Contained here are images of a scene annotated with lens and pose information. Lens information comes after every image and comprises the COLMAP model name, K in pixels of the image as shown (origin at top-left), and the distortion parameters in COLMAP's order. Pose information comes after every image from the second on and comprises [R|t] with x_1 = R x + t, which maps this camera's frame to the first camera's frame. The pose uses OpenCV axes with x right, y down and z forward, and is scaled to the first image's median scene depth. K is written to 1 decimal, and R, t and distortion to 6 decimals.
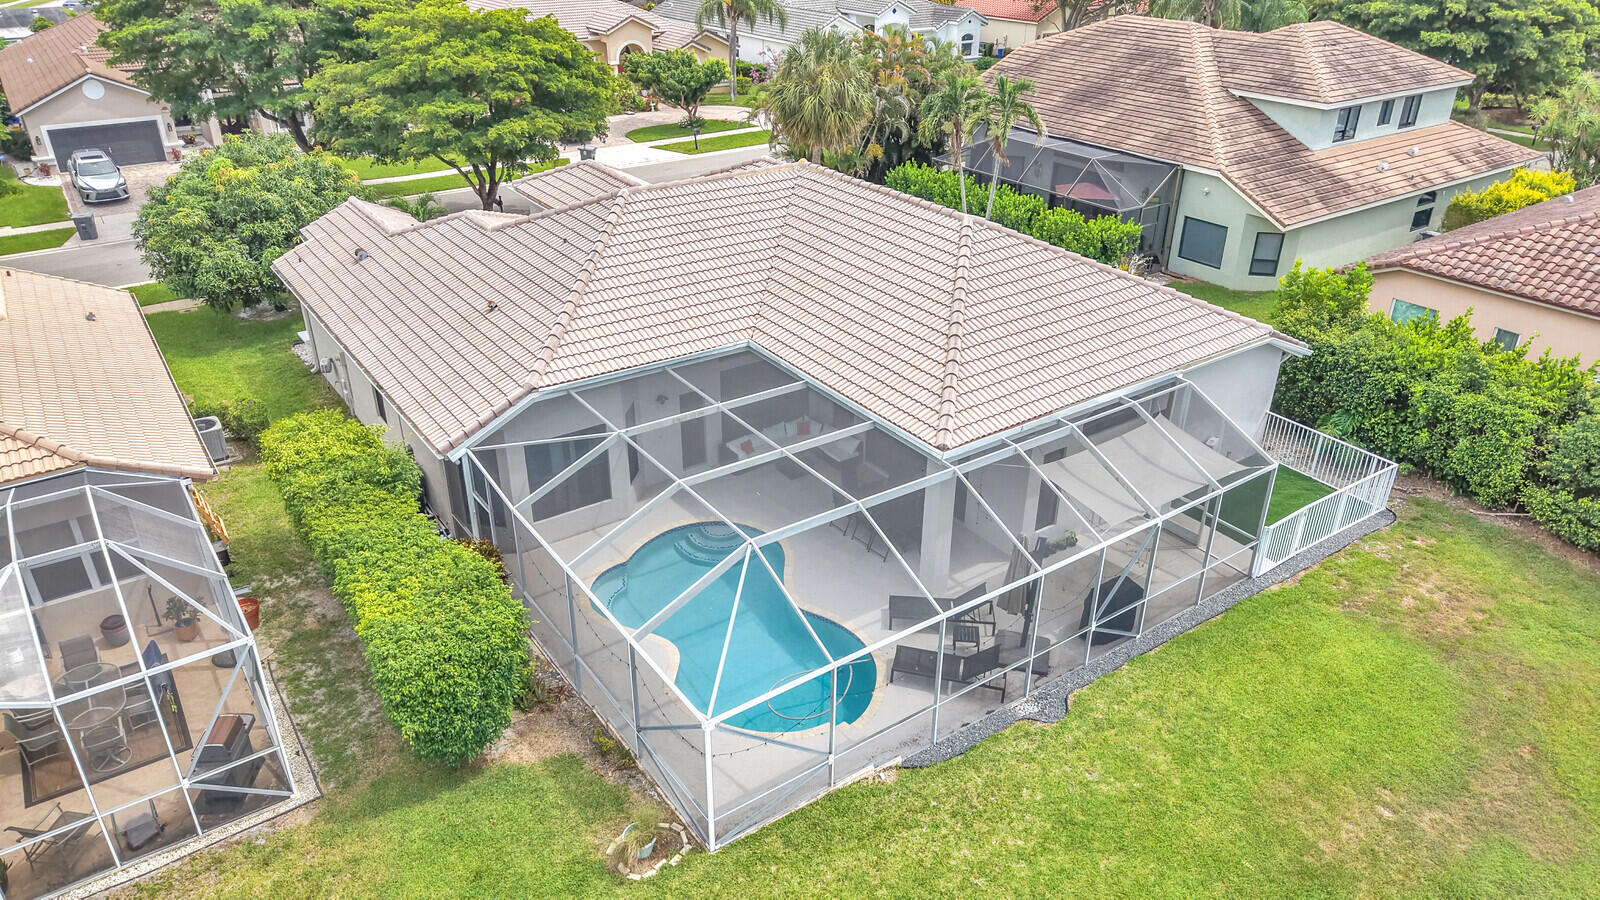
lens RADIAL K [[1066.3, 0, 800.0], [0, 1066.3, 450.0], [0, 0, 1]] dist [0.055398, -0.063627]
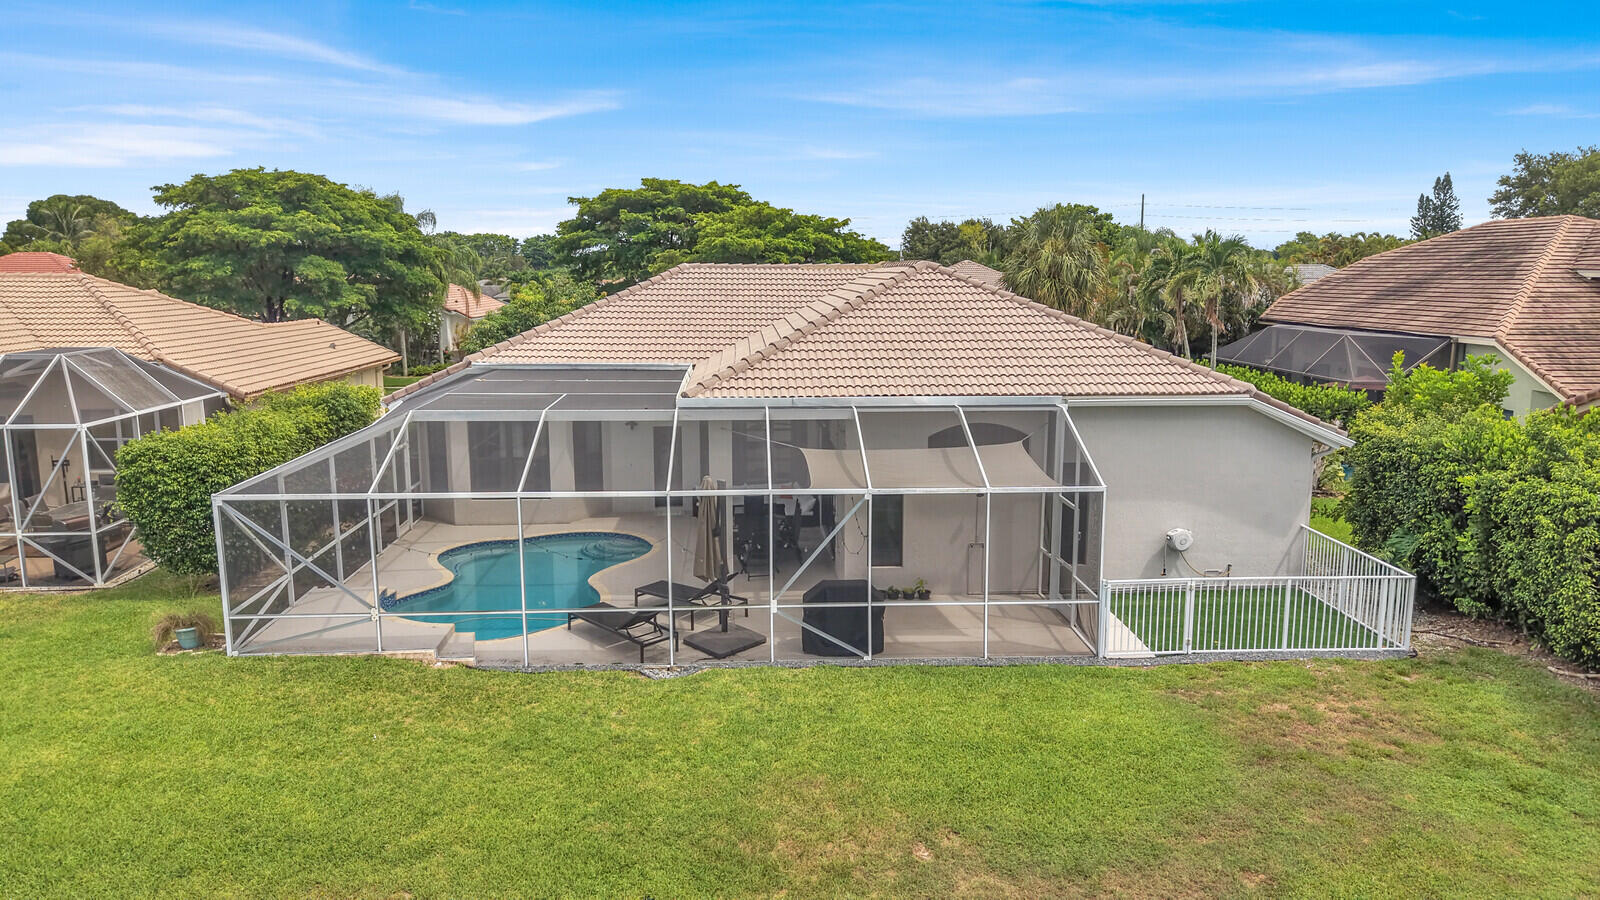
lens RADIAL K [[1066.3, 0, 800.0], [0, 1066.3, 450.0], [0, 0, 1]] dist [0.055398, -0.063627]
pose [[0.845556, 0.076189, -0.528422, 0.574582], [-0.241518, 0.937286, -0.251325, 0.201961], [0.476134, 0.340132, 0.810929, 0.230116]]
